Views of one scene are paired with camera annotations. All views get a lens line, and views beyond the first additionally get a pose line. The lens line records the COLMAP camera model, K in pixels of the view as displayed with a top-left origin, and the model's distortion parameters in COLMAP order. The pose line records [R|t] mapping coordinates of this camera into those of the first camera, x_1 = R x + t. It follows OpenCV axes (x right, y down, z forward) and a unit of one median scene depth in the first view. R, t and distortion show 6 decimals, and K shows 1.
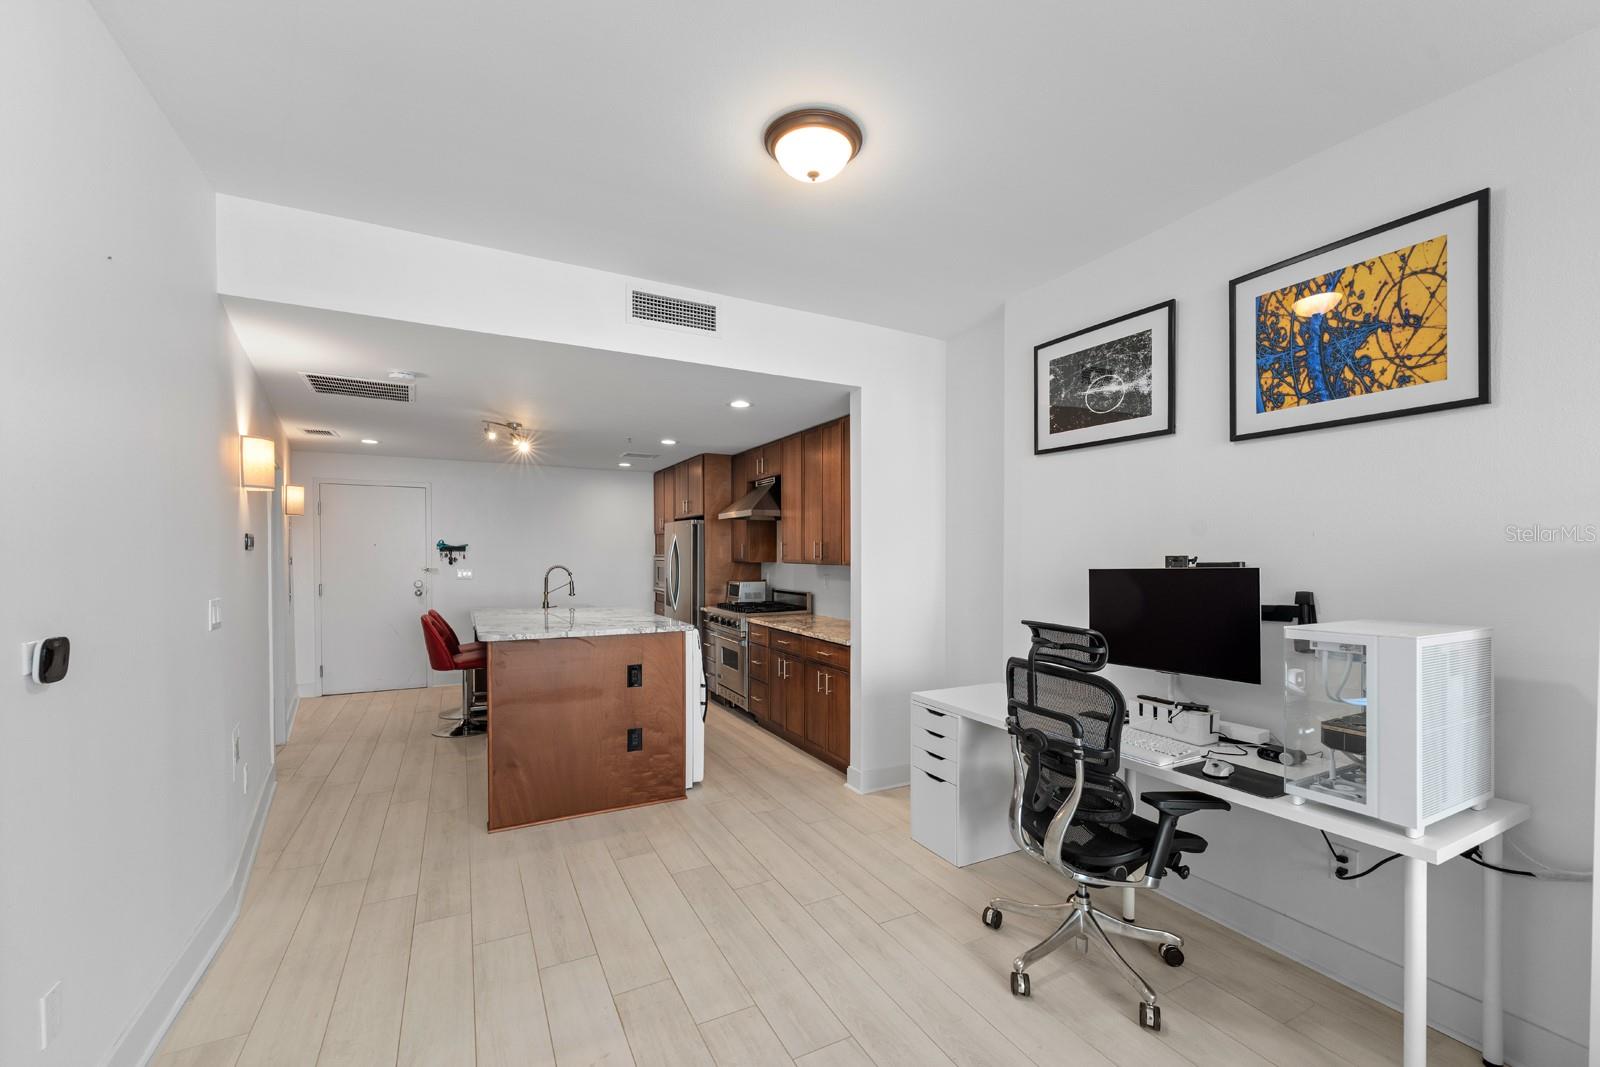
lens RADIAL K [[645.6, 0, 797.7], [0, 645.6, 564.0], [0, 0, 1]] dist [-0.002670, 0.000236]
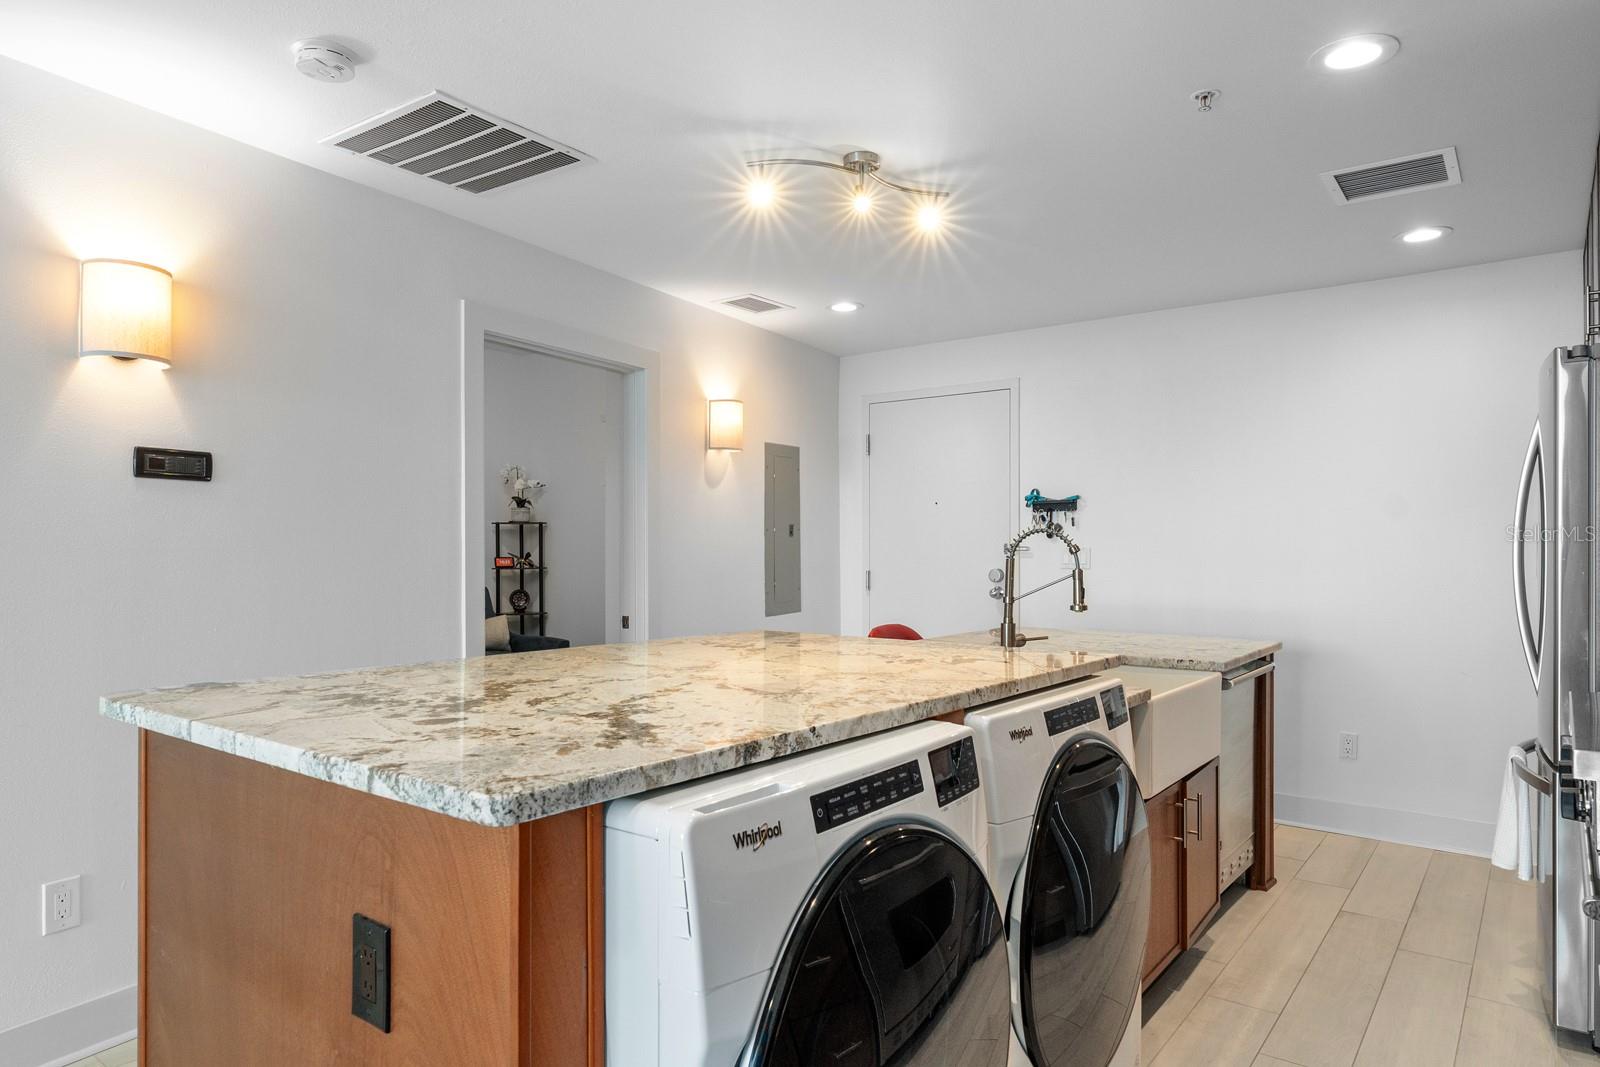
lens RADIAL K [[979.1, 0, 805.8], [0, 979.1, 539.6], [0, 0, 1]] dist [-0.002774, -0.002147]
pose [[0.424368, -0.010238, -0.905432, 0.073300], [-0.012255, 0.999780, -0.017048, 0.022748], [0.905407, 0.018331, 0.424149, 0.692305]]
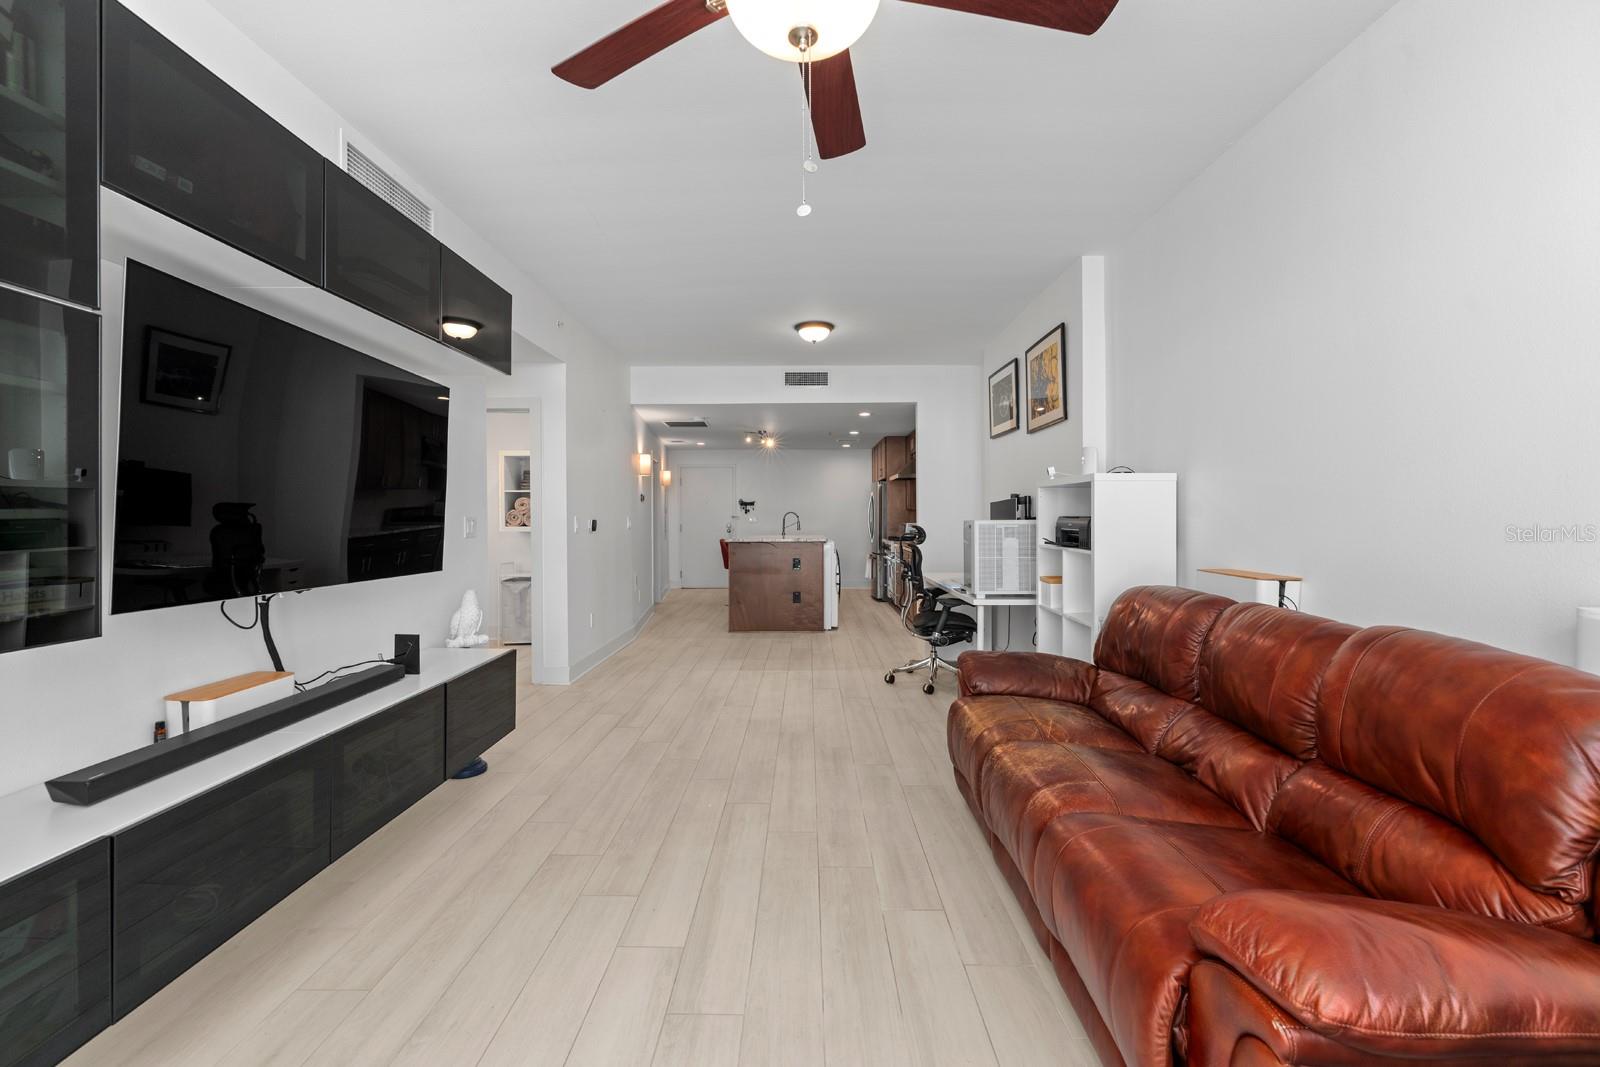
lens RADIAL K [[645.6, 0, 797.5], [0, 645.6, 512.6], [0, 0, 1]] dist [-0.002670, 0.000236]
pose [[0.877959, -0.009004, -0.478650, 0.471571], [-0.000232, 0.999815, -0.019233, 0.039331], [0.478735, 0.016997, 0.877795, -0.485768]]
